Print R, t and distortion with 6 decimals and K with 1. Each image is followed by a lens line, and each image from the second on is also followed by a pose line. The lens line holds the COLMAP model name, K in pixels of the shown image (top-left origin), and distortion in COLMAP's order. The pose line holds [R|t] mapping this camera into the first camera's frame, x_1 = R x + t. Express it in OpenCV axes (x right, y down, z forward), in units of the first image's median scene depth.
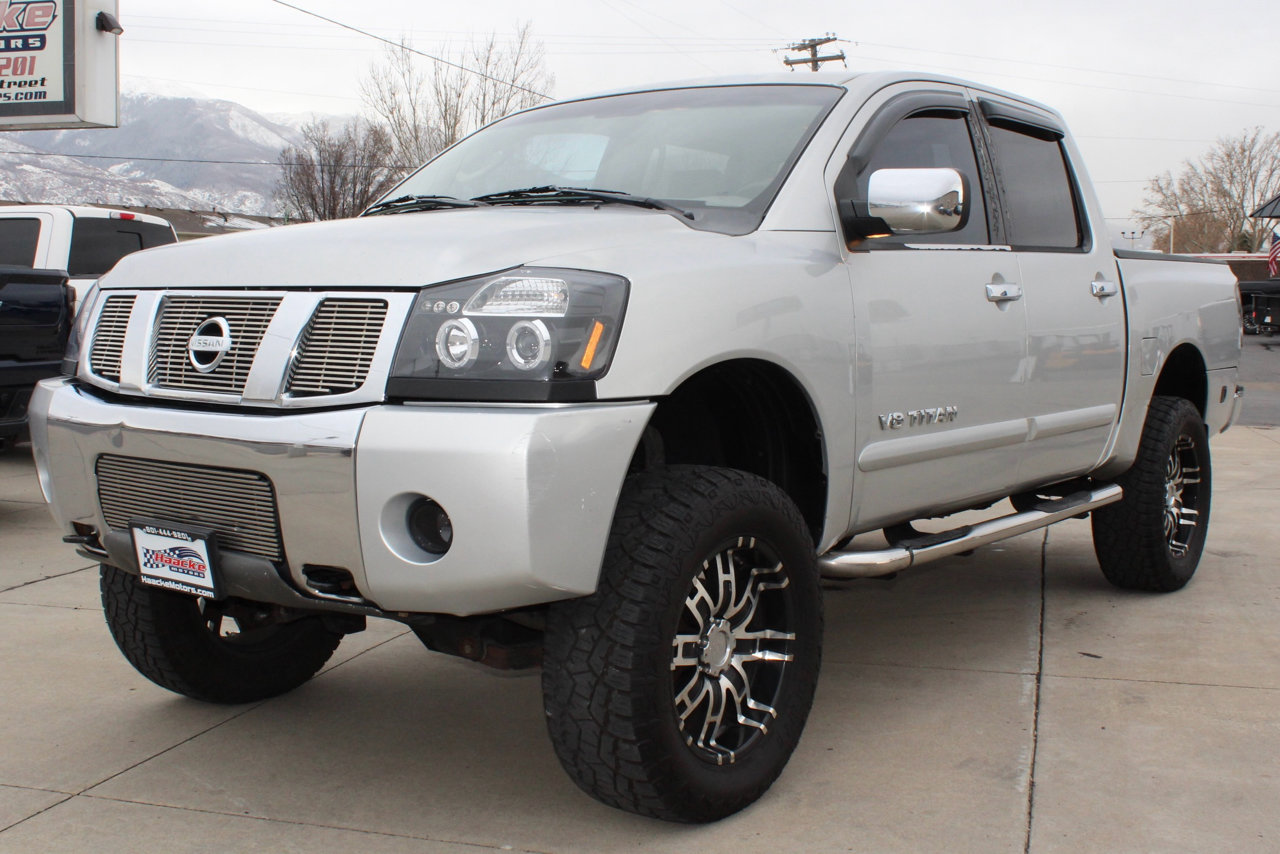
lens RADIAL K [[1489.0, 0, 629.7], [0, 1489.0, 418.6], [0, 0, 1]] dist [-0.123865, 0.096426]
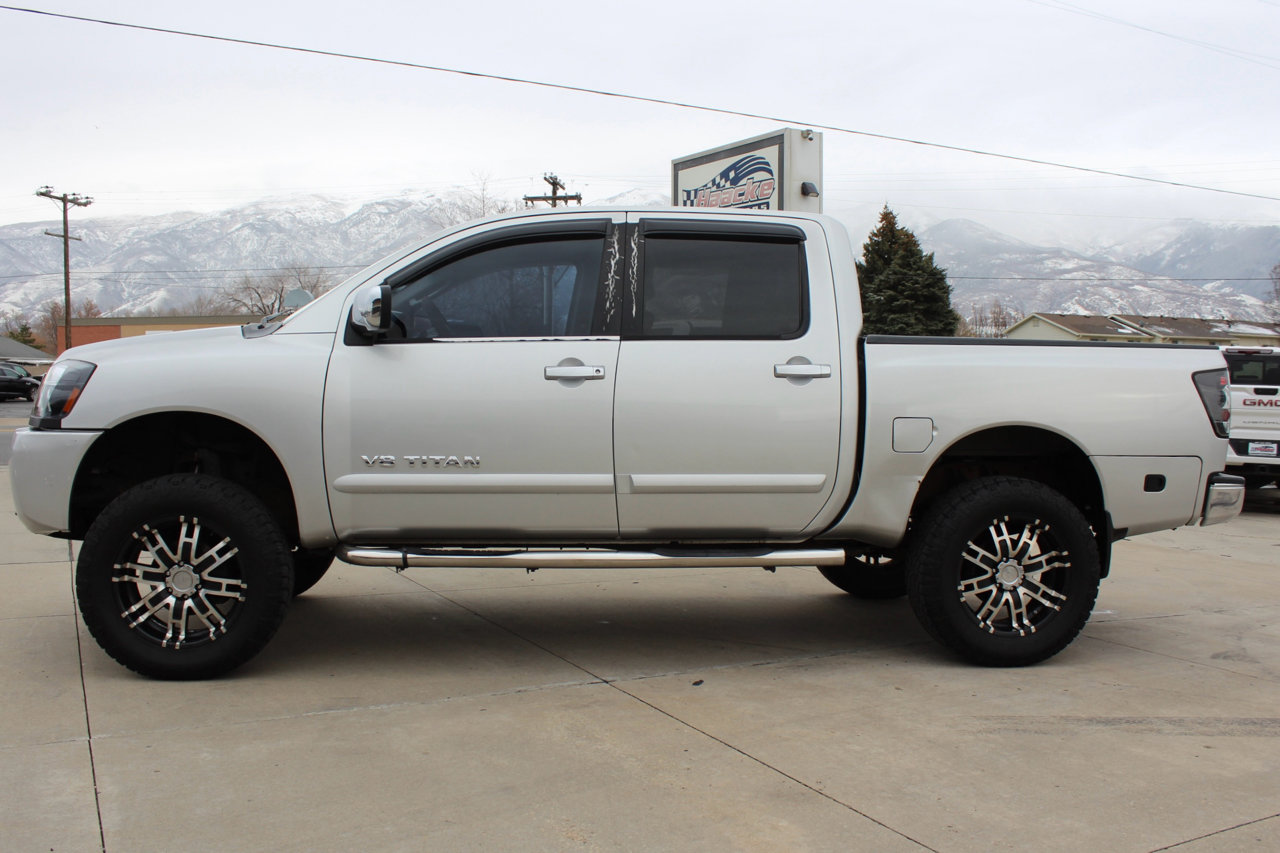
lens RADIAL K [[1164.2, 0, 642.0], [0, 1164.2, 435.0], [0, 0, 1]] dist [-0.167053, 0.140349]
pose [[0.700871, 0.037421, -0.712306, 1.307349], [-0.066886, 0.997671, -0.013400, -0.029002], [0.710145, 0.057035, 0.701741, 0.437660]]
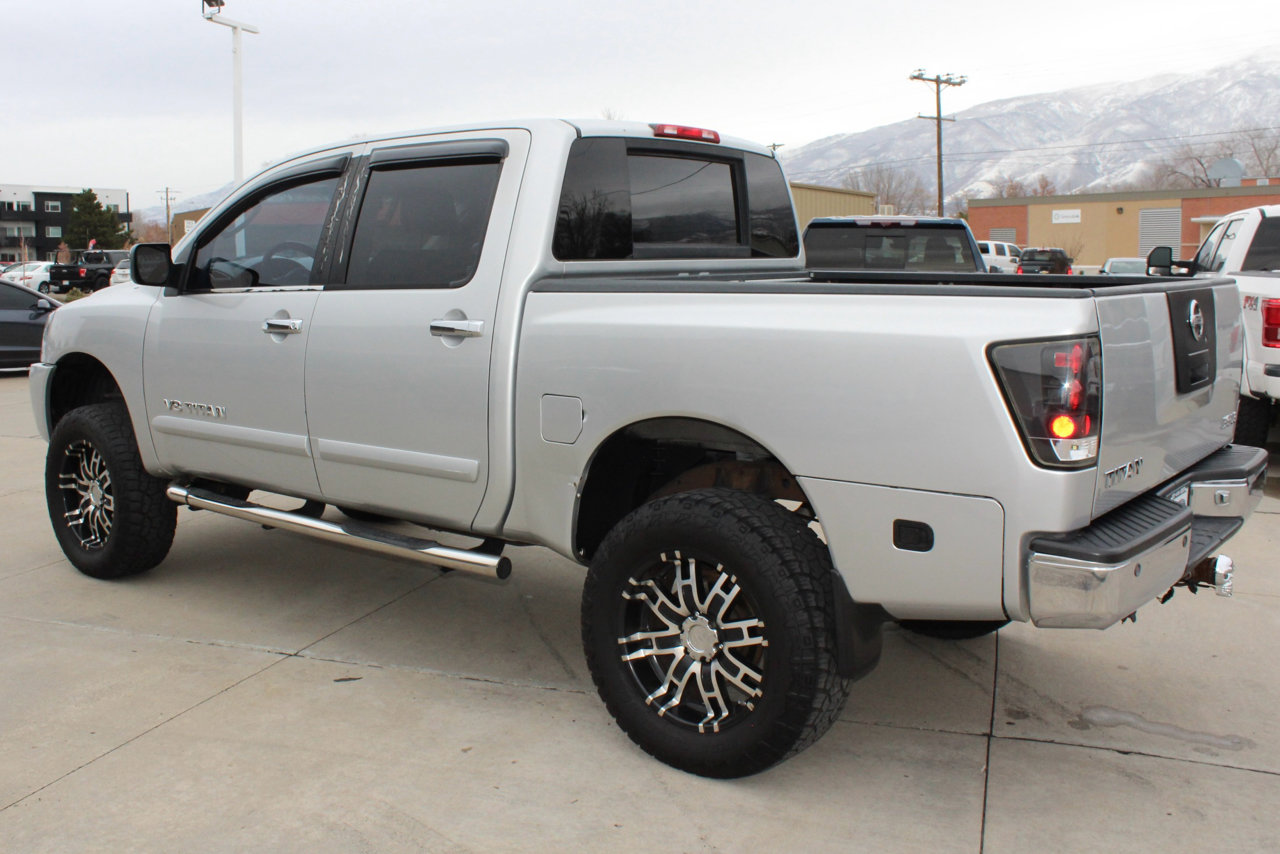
lens RADIAL K [[1246.7, 0, 603.3], [0, 1246.7, 382.8], [0, 0, 1]] dist [-0.170803, 0.165210]
pose [[-0.034006, 0.098346, -0.994571, 1.614877], [-0.075813, 0.992026, 0.100686, -0.207909], [0.996542, 0.078825, -0.026279, 1.667488]]
